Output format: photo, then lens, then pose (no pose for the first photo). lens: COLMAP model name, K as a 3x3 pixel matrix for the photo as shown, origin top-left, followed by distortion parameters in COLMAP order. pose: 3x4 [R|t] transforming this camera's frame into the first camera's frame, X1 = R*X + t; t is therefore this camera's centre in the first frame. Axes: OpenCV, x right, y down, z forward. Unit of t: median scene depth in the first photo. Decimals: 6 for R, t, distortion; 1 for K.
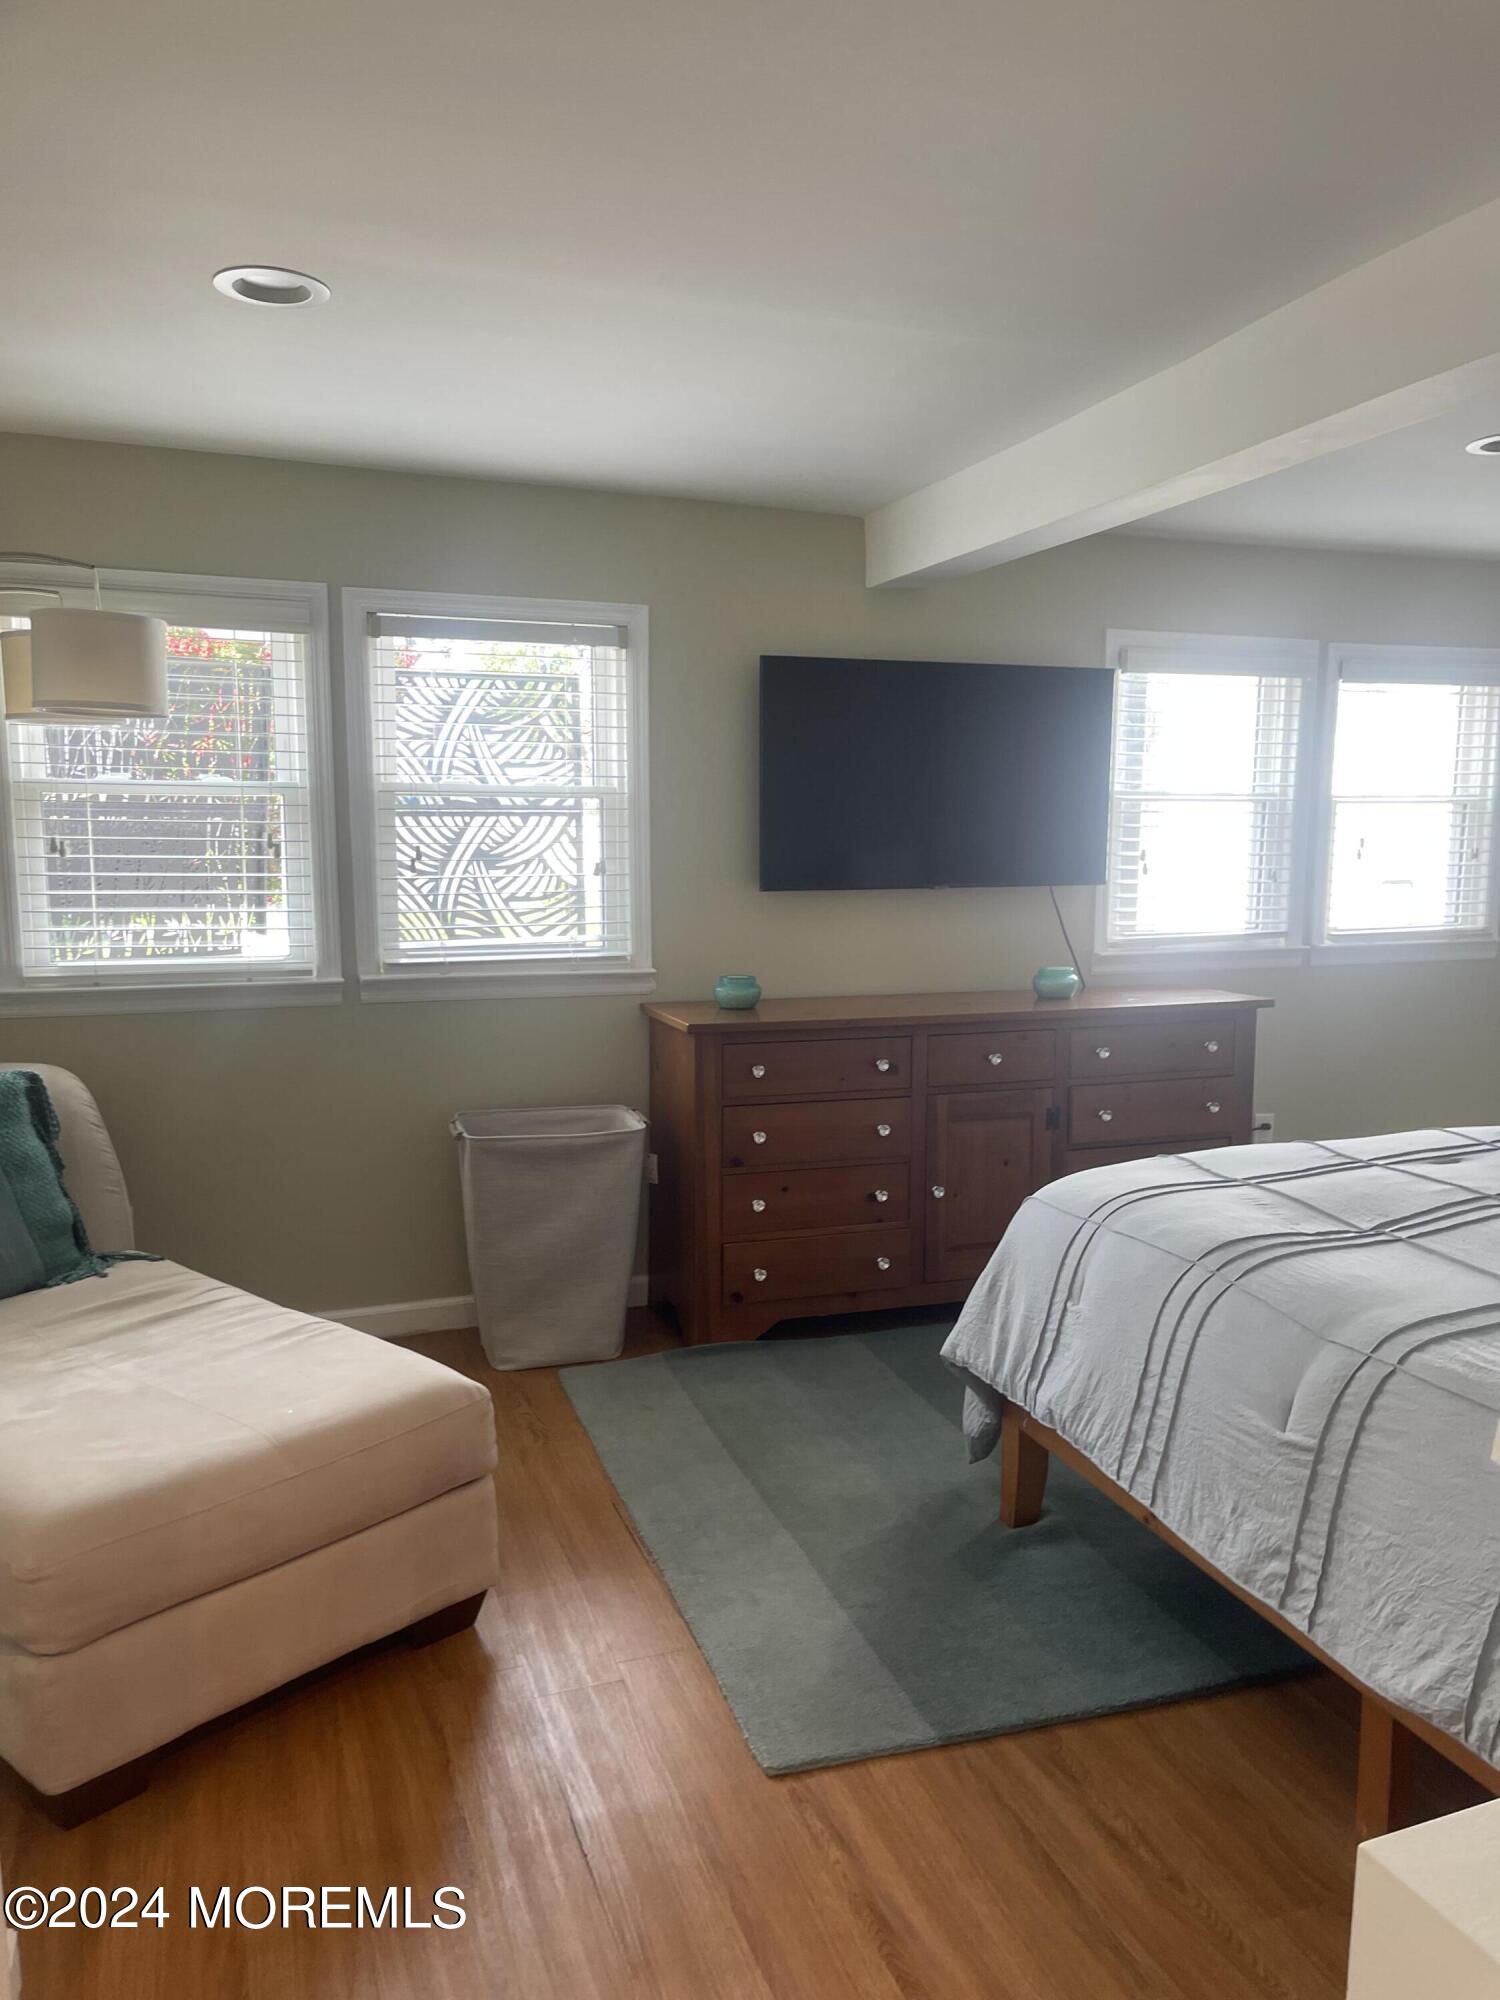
lens RADIAL K [[1523.2, 0, 774.1], [0, 1523.2, 1015.2], [0, 0, 1]] dist [0.055620, -0.072557]
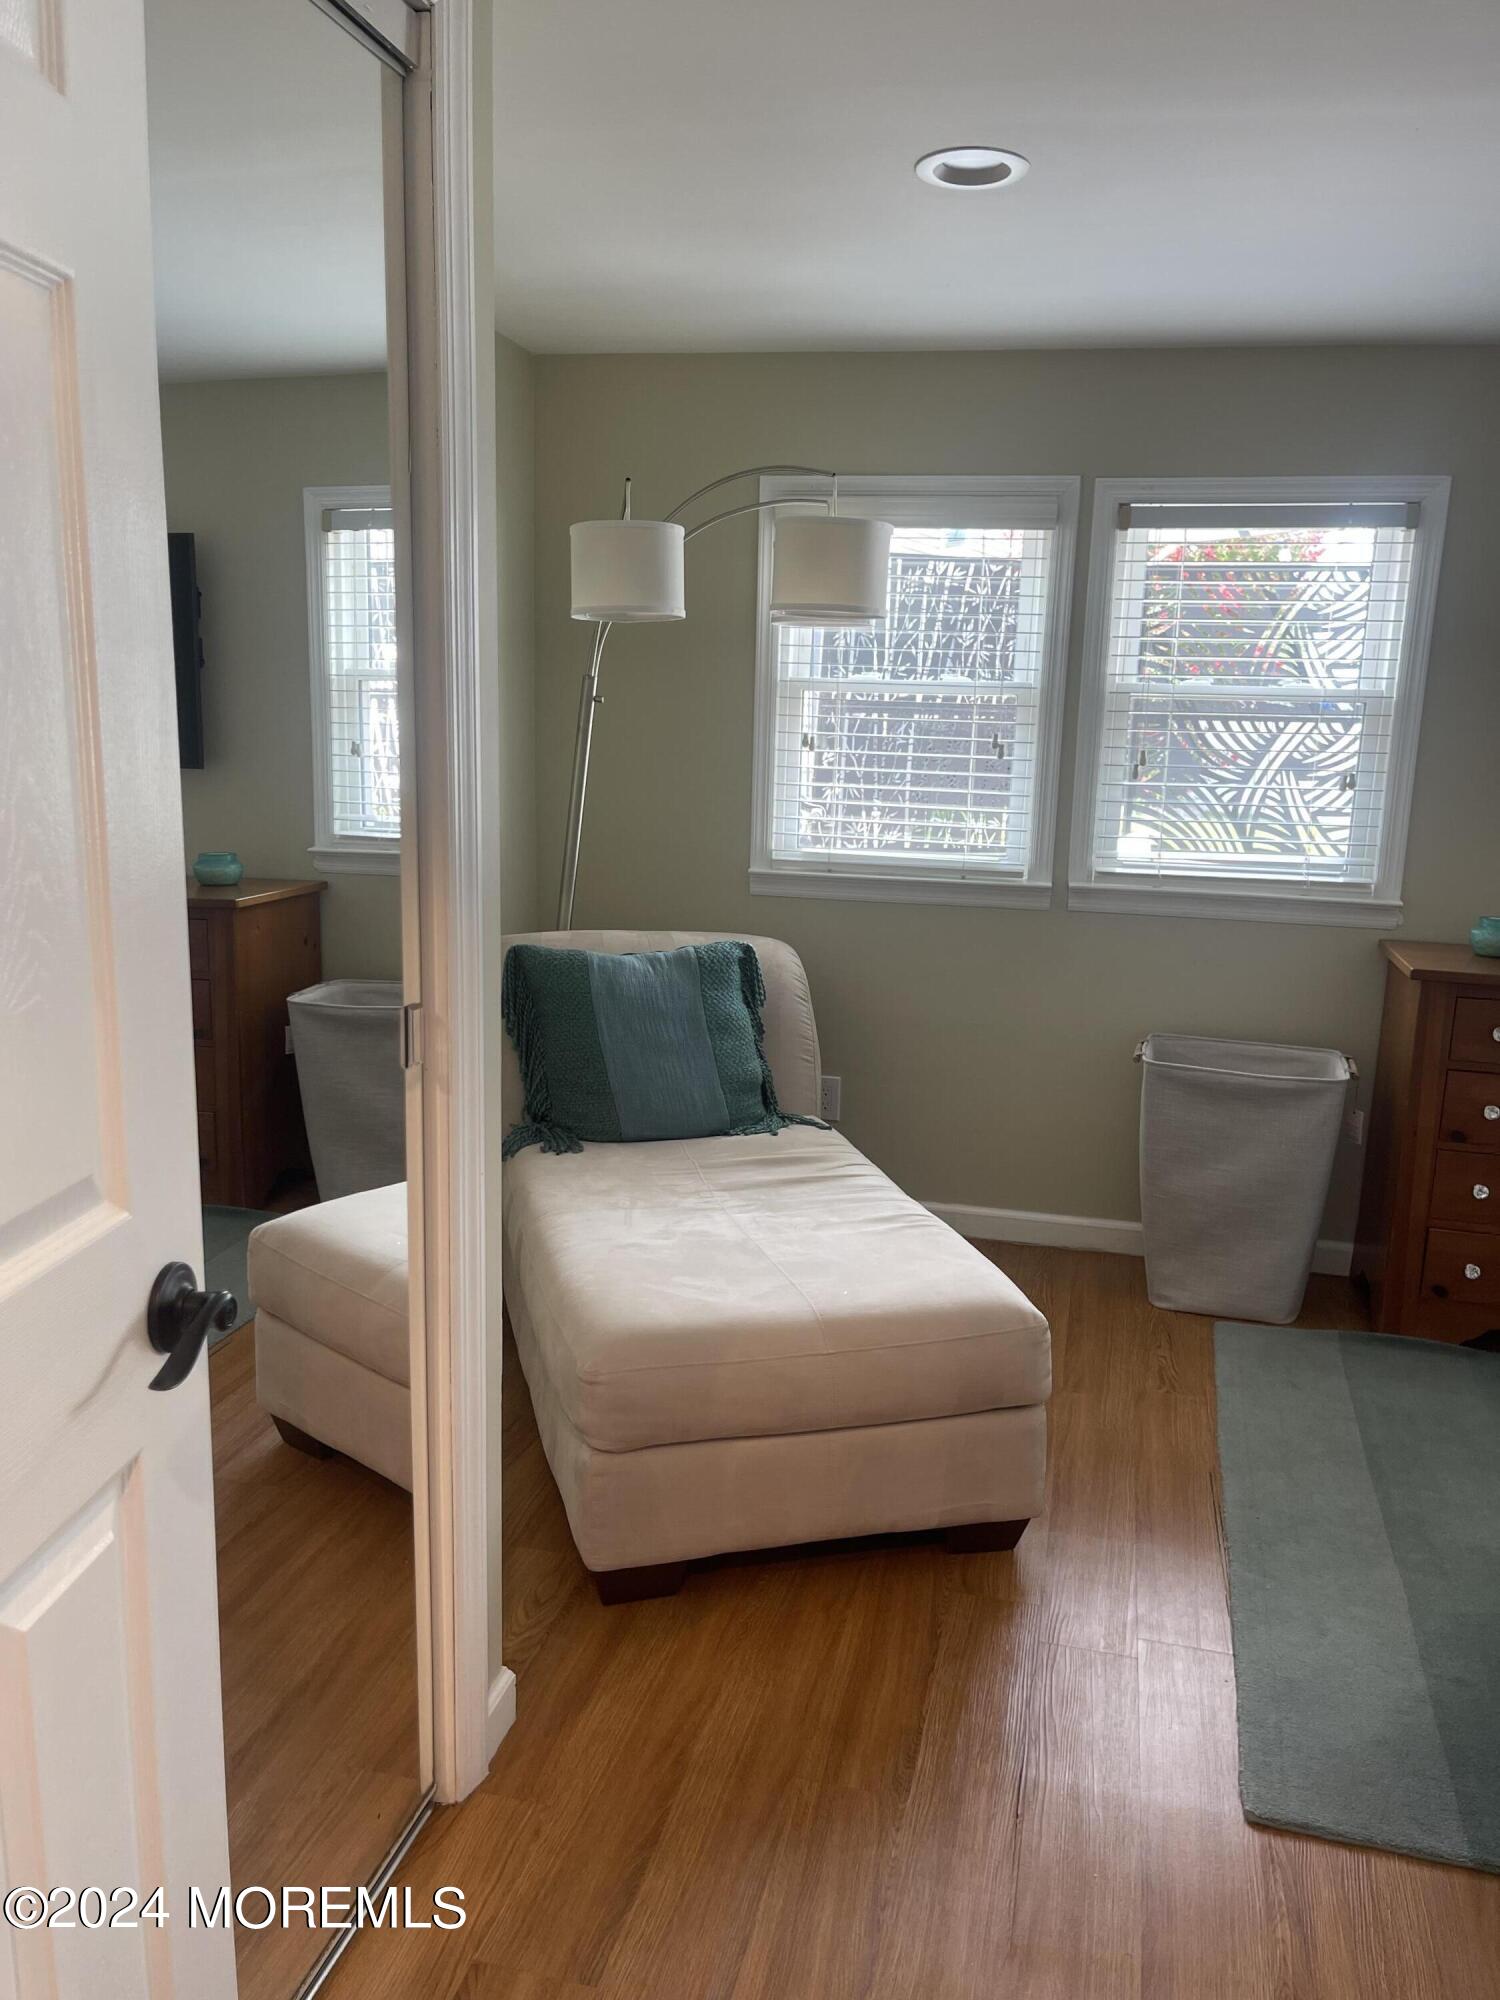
lens RADIAL K [[1523.2, 0, 729.1], [0, 1523.2, 1008.2], [0, 0, 1]] dist [0.055620, -0.072557]
pose [[0.826637, 0.127703, -0.548054, 0.104487], [-0.096736, 0.991660, 0.085161, -0.008308], [0.554359, -0.017381, 0.832096, 0.063494]]
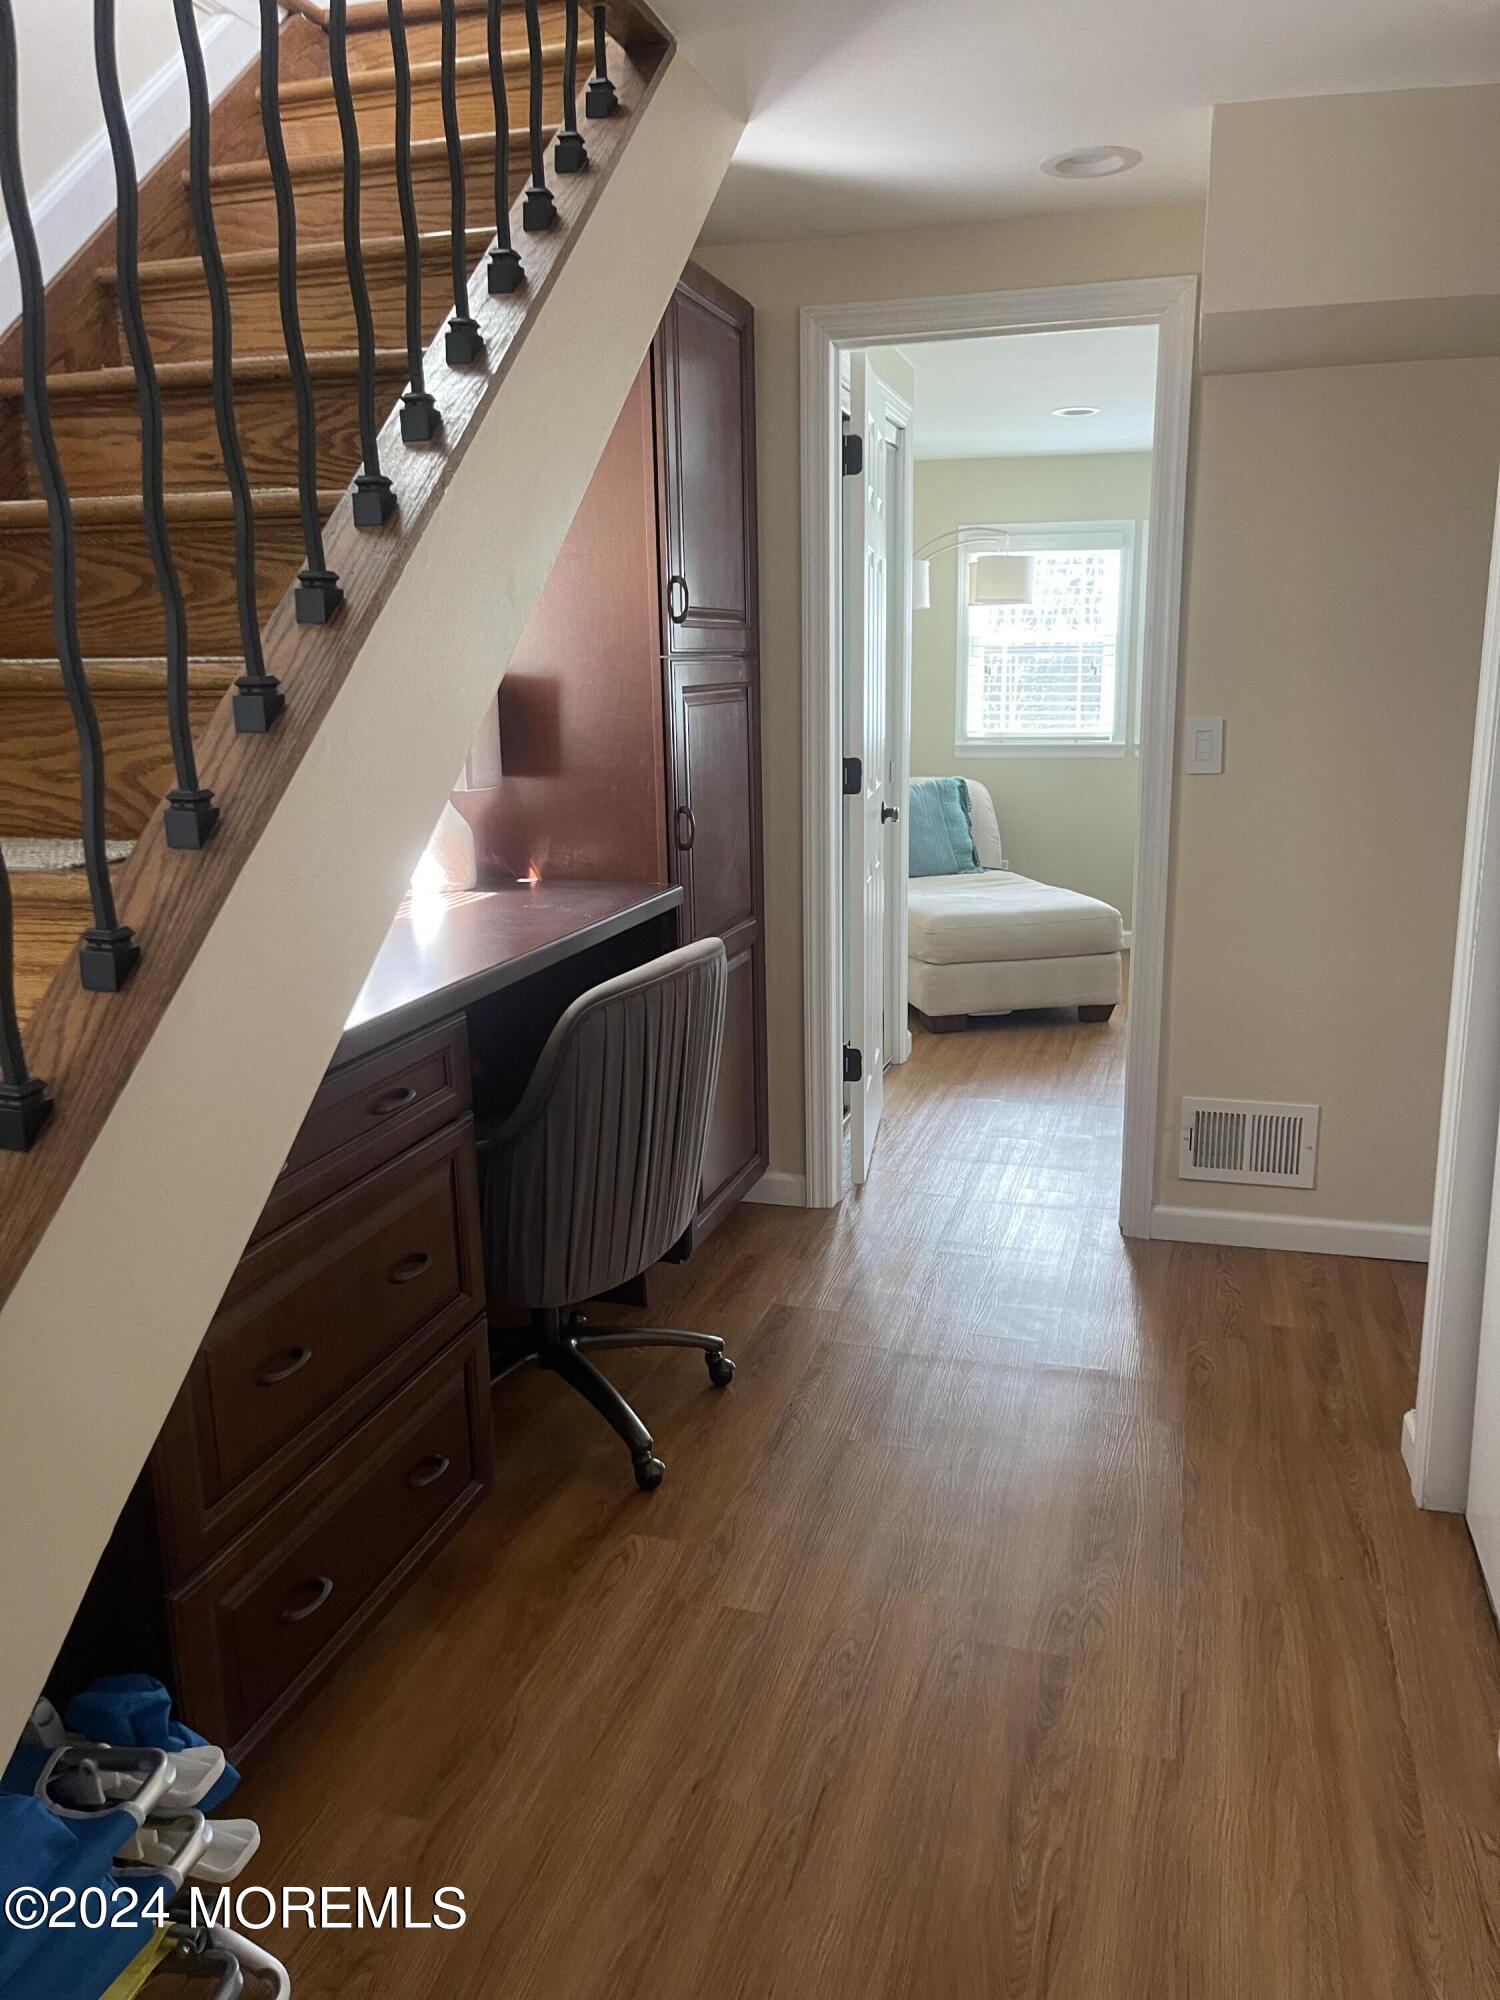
lens RADIAL K [[1523.2, 0, 747.0], [0, 1523.2, 1004.6], [0, 0, 1]] dist [0.055620, -0.072557]
pose [[0.799240, 0.117321, -0.589450, 0.489188], [-0.059837, 0.991422, 0.116194, 0.105525], [0.598026, -0.057596, 0.799405, -0.769229]]
